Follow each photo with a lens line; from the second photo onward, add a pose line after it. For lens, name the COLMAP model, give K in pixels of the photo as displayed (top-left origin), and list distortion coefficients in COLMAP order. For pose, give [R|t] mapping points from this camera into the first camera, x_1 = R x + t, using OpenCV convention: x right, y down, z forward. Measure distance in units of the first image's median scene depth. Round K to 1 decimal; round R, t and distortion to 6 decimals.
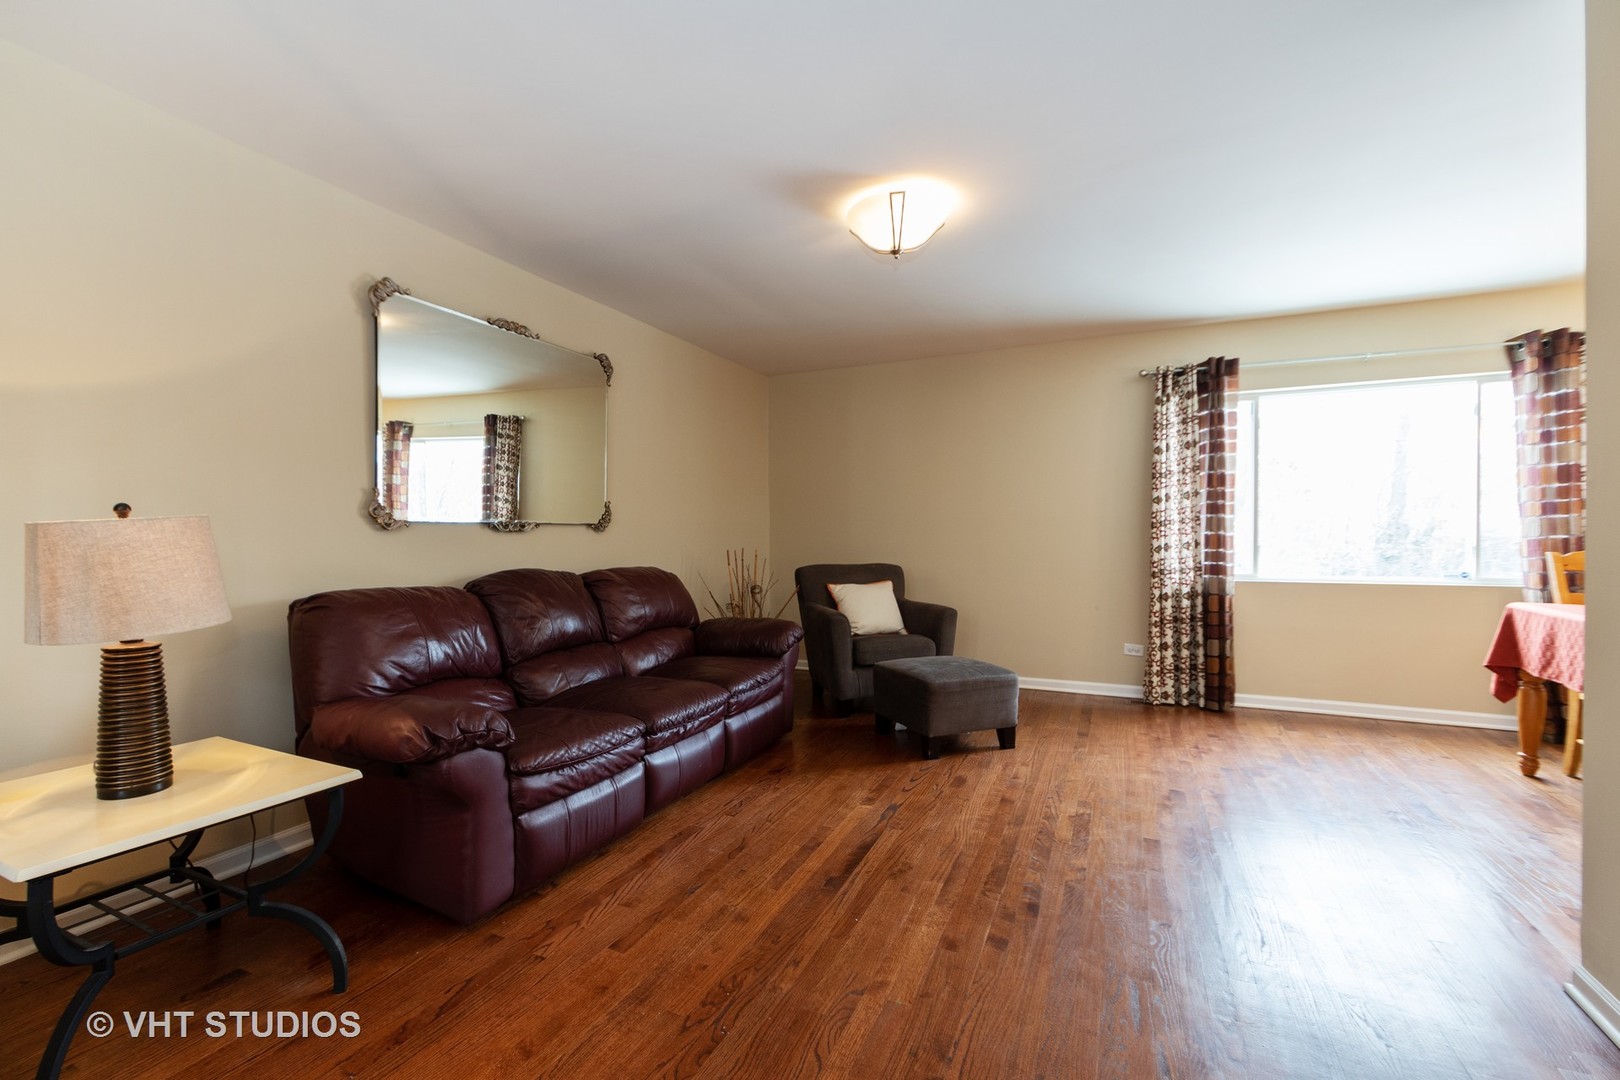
lens RADIAL K [[715.0, 0, 773.3], [0, 715.0, 533.7], [0, 0, 1]] dist [0.002200, 0.000287]
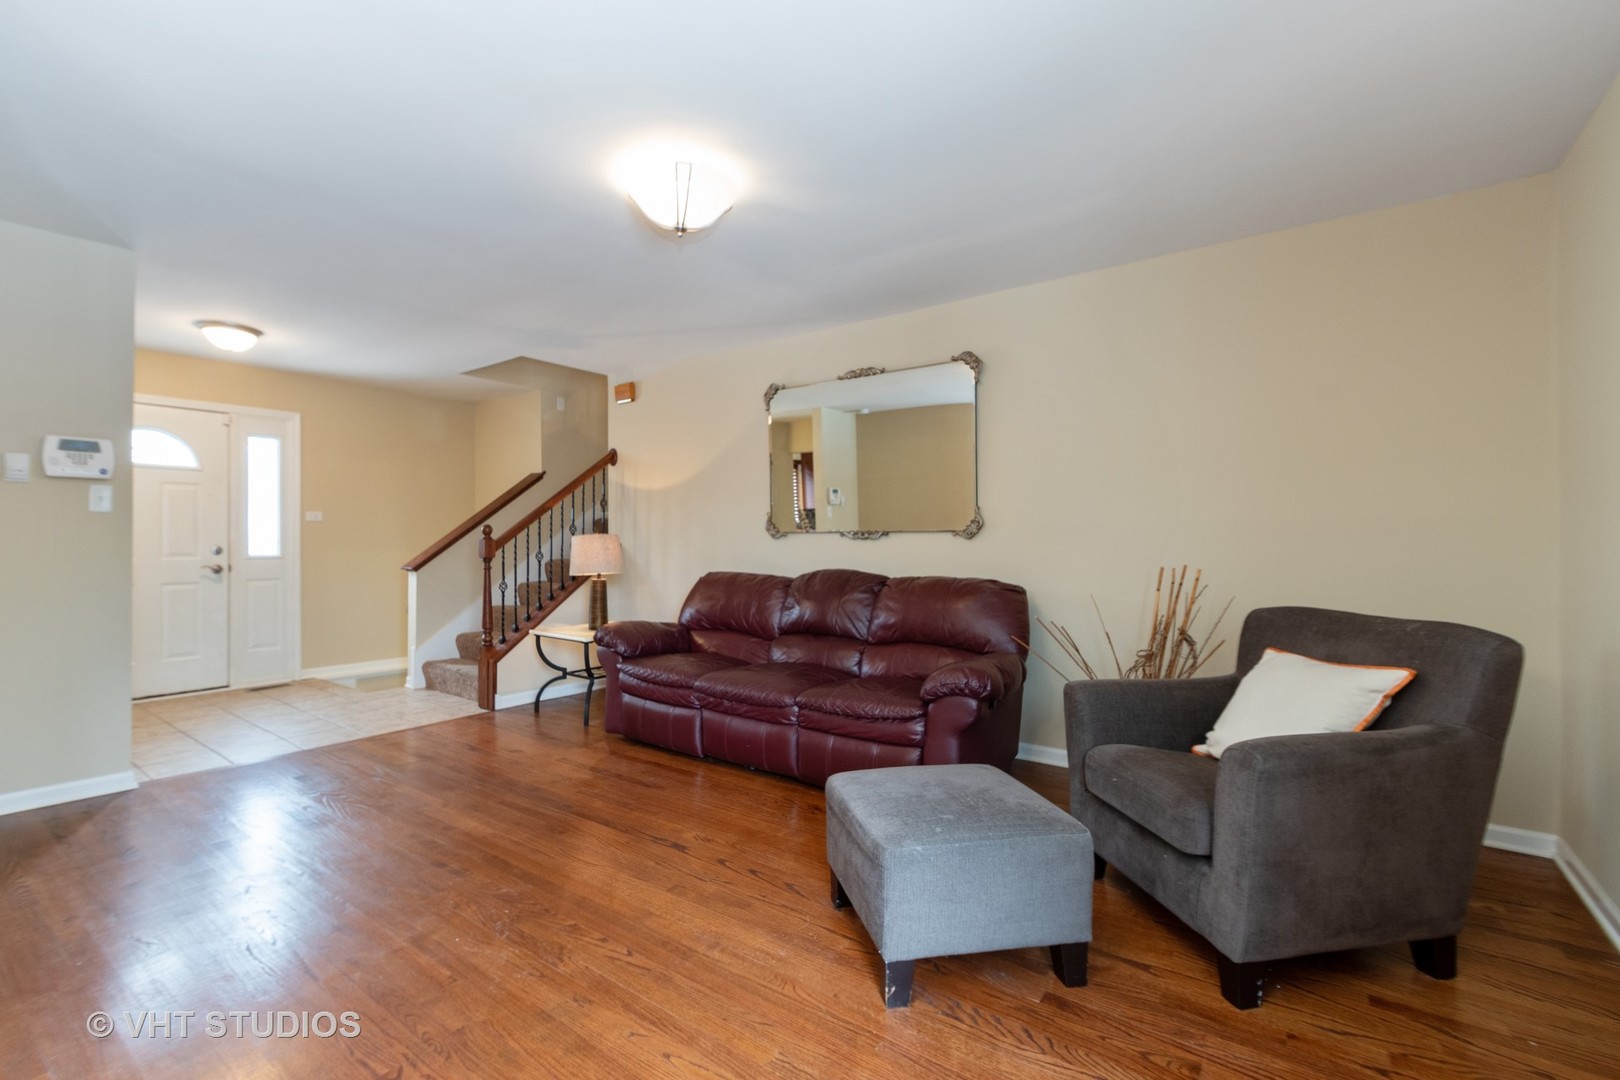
lens RADIAL K [[715.0, 0, 773.3], [0, 715.0, 533.7], [0, 0, 1]] dist [0.002200, 0.000287]
pose [[-0.193812, 0.000897, -0.981038, 1.254798], [-0.001689, 0.999998, 0.001248, -0.017693], [0.981037, 0.001899, -0.193810, 1.572406]]
